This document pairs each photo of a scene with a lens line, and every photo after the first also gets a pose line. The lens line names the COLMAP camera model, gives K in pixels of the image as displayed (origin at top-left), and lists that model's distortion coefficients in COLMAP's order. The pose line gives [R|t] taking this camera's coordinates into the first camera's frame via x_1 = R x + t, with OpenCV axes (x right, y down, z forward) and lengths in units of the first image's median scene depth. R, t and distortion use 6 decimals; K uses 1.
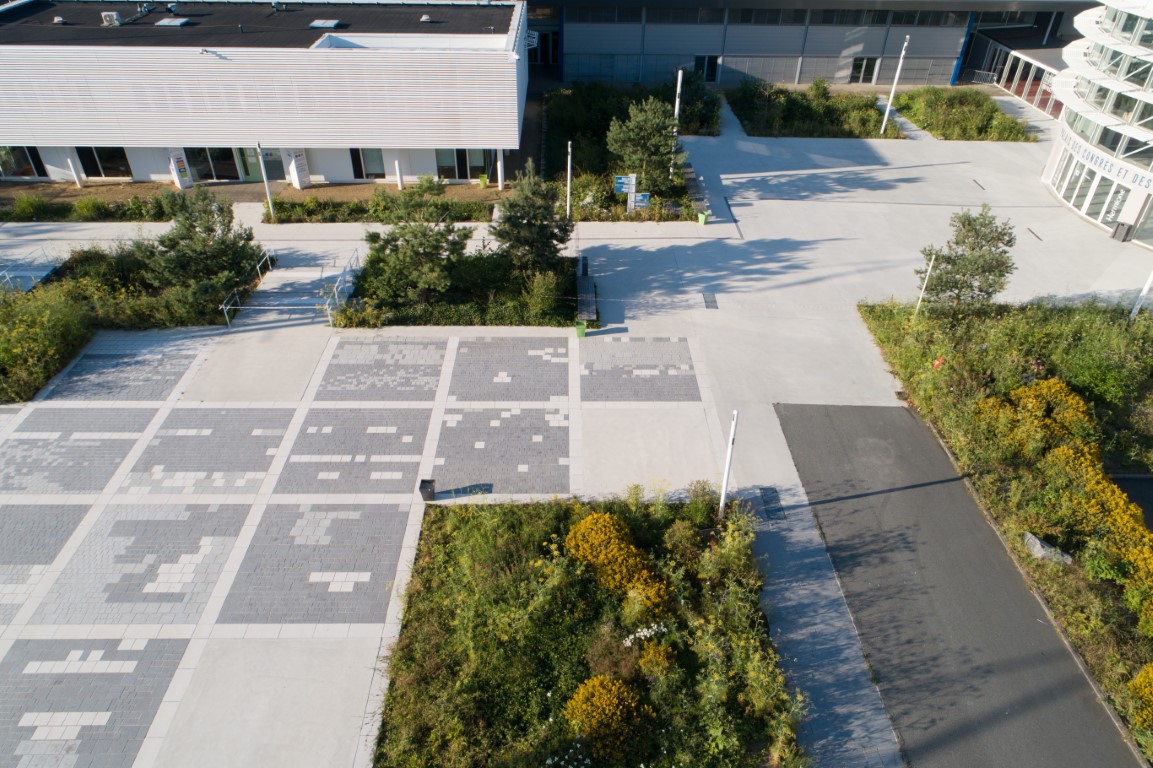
lens RADIAL K [[777.4, 0, 578.4], [0, 777.4, 384.2], [0, 0, 1]] dist [-0.002712, -0.000463]
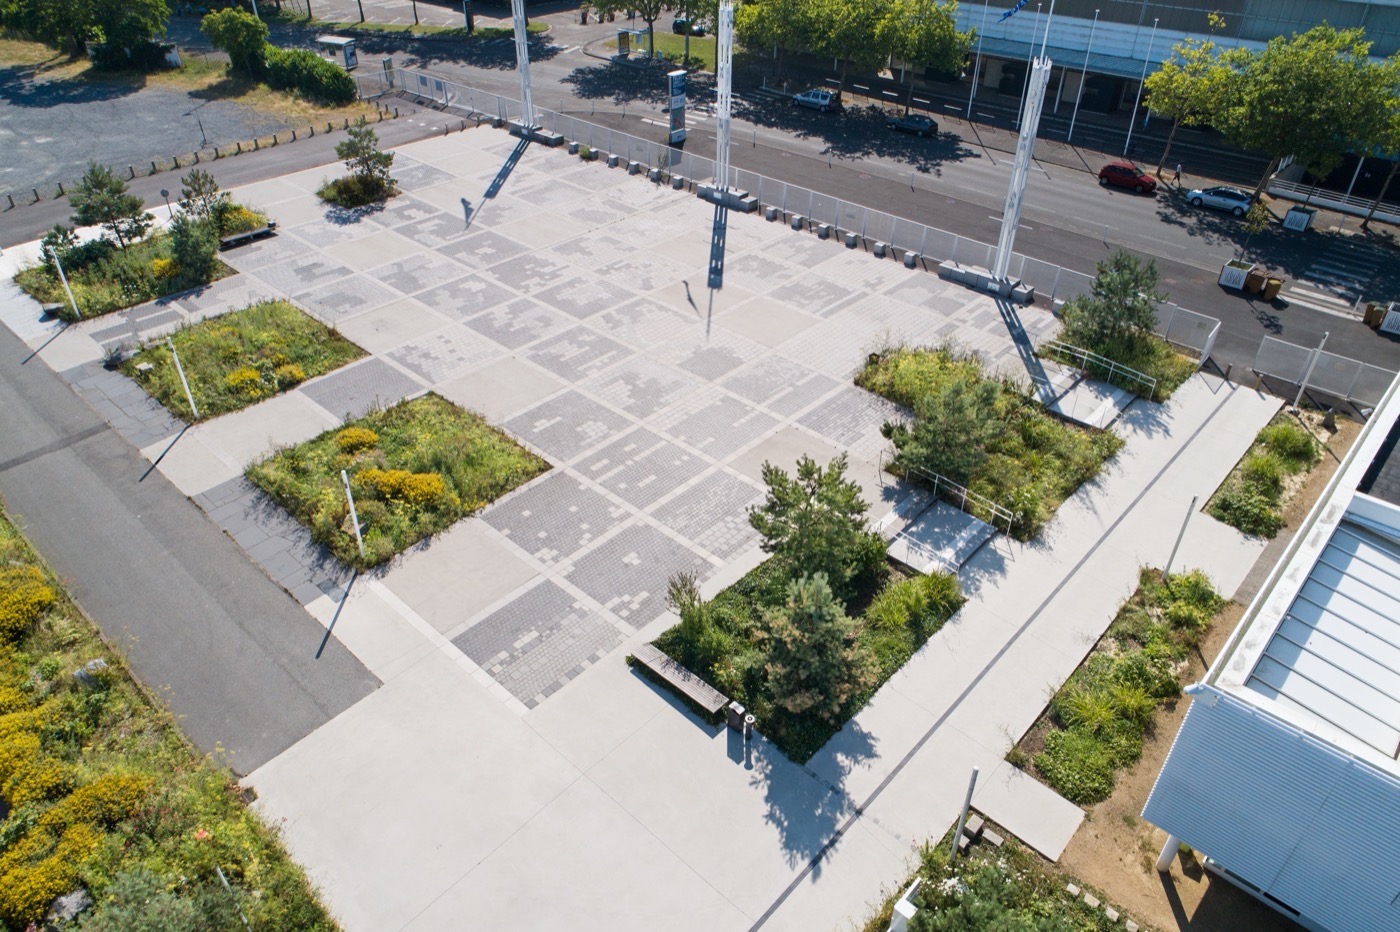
lens RADIAL K [[943.9, 0, 700.9], [0, 943.9, 466.3], [0, 0, 1]] dist [-0.002712, -0.000463]
pose [[-0.686352, 0.416346, -0.596303, 0.613219], [-0.429559, 0.429541, 0.794338, -1.256670], [0.586856, 0.801343, -0.115971, 1.272671]]
